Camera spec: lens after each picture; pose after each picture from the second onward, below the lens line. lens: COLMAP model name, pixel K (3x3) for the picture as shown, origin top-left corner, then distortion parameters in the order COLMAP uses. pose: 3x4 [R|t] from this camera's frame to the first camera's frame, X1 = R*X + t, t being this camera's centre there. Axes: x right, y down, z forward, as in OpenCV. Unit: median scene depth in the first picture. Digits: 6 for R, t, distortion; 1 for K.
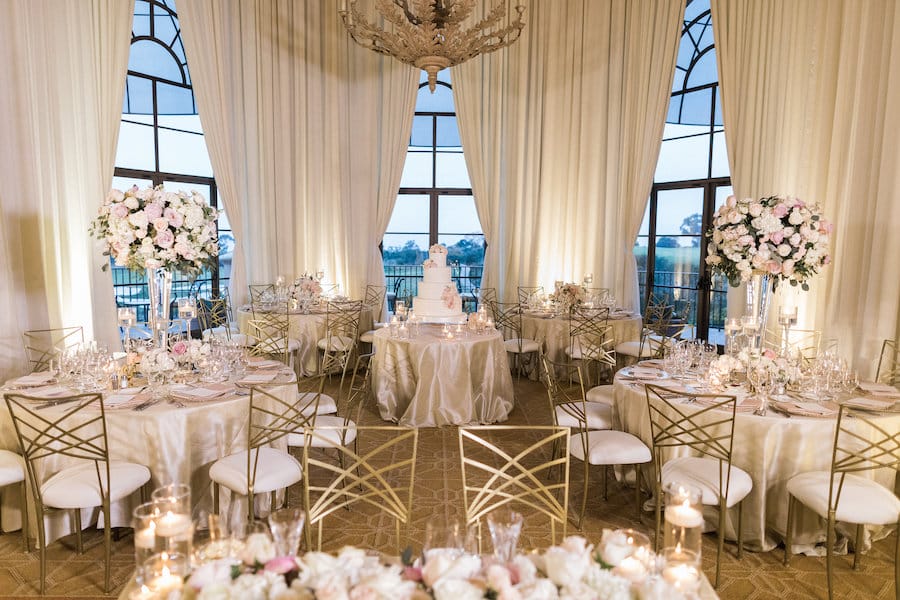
lens RADIAL K [[624.1, 0, 433.0], [0, 624.1, 301.8], [0, 0, 1]] dist [0.009320, -0.006918]
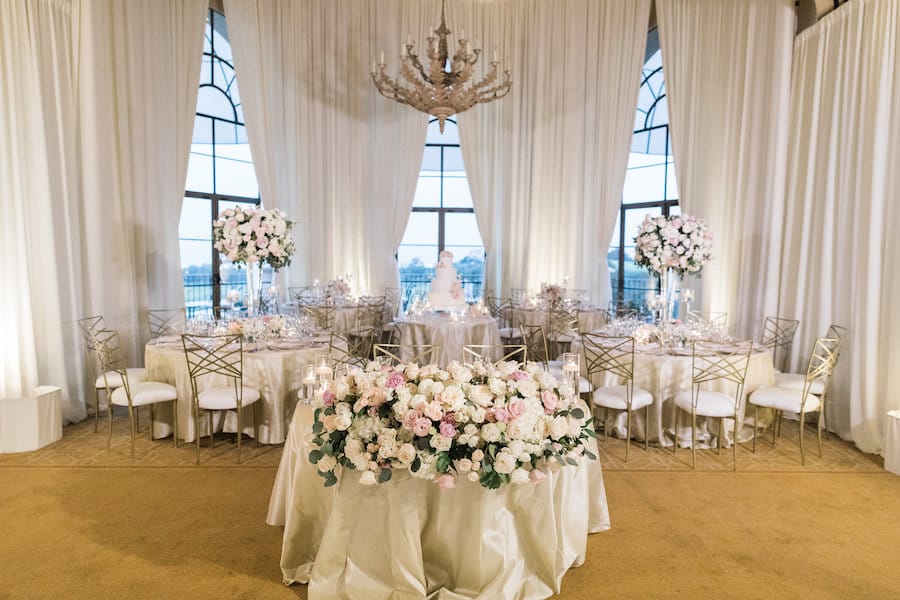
lens RADIAL K [[624.1, 0, 450.6], [0, 624.1, 298.7], [0, 0, 1]] dist [0.009320, -0.006918]
pose [[0.999767, -0.000642, 0.021598, -0.018218], [0.001360, 0.999447, -0.033216, 0.083243], [-0.021565, 0.033237, 0.999215, -0.478152]]
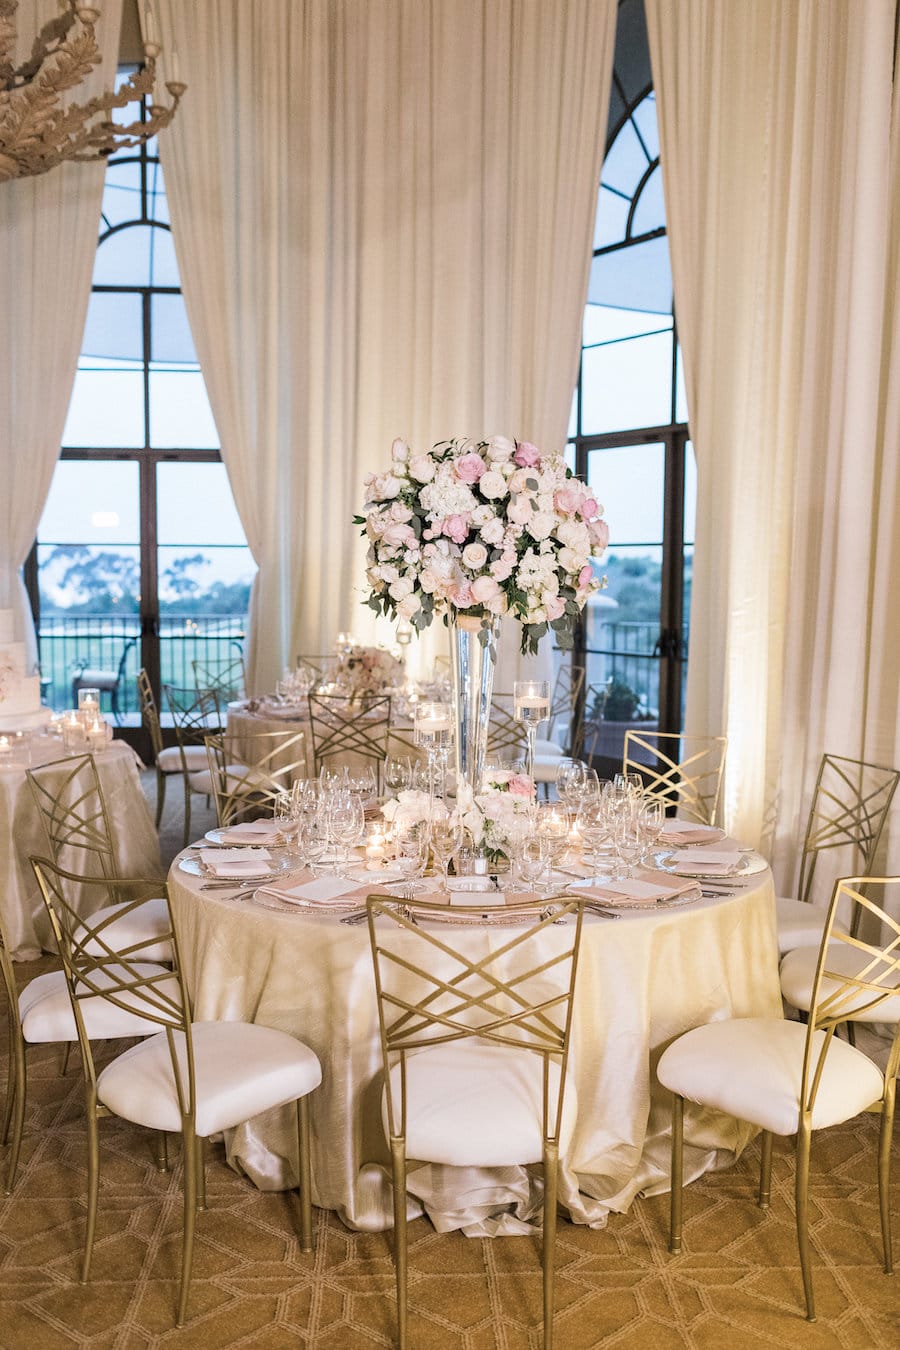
lens RADIAL K [[1294.1, 0, 461.9], [0, 1294.1, 668.5], [0, 0, 1]] dist [-0.009196, 0.000000]
pose [[0.998770, -0.009499, 0.048663, 0.510157], [0.010590, 0.999697, -0.022217, 0.019934], [-0.048437, 0.022705, 0.998568, 0.067423]]
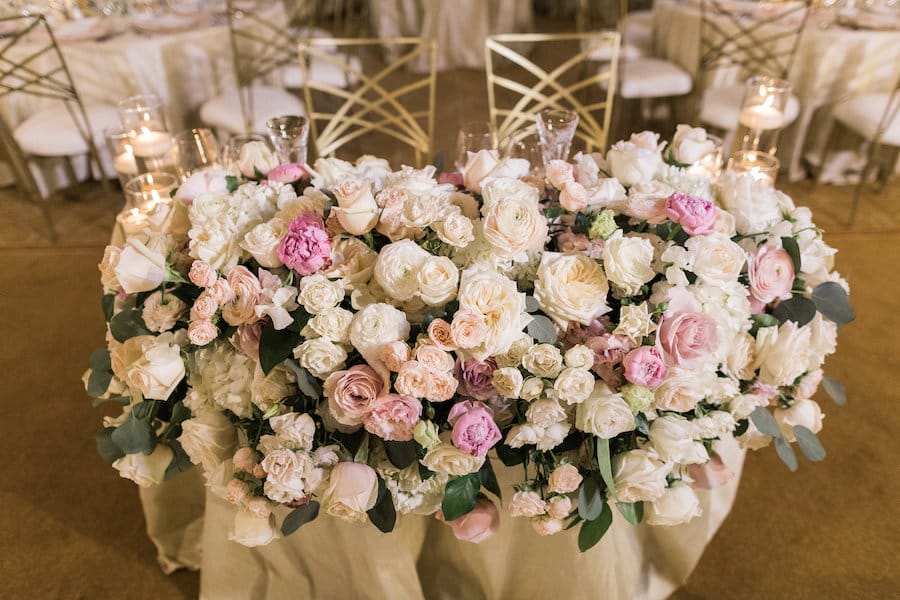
lens RADIAL K [[624.1, 0, 457.2], [0, 624.1, 294.0], [0, 0, 1]] dist [0.009320, -0.006918]
pose [[0.999231, -0.034973, 0.017714, -0.014680], [0.021725, 0.870108, 0.492382, 0.056708], [-0.032633, -0.491619, 0.870199, 0.072990]]
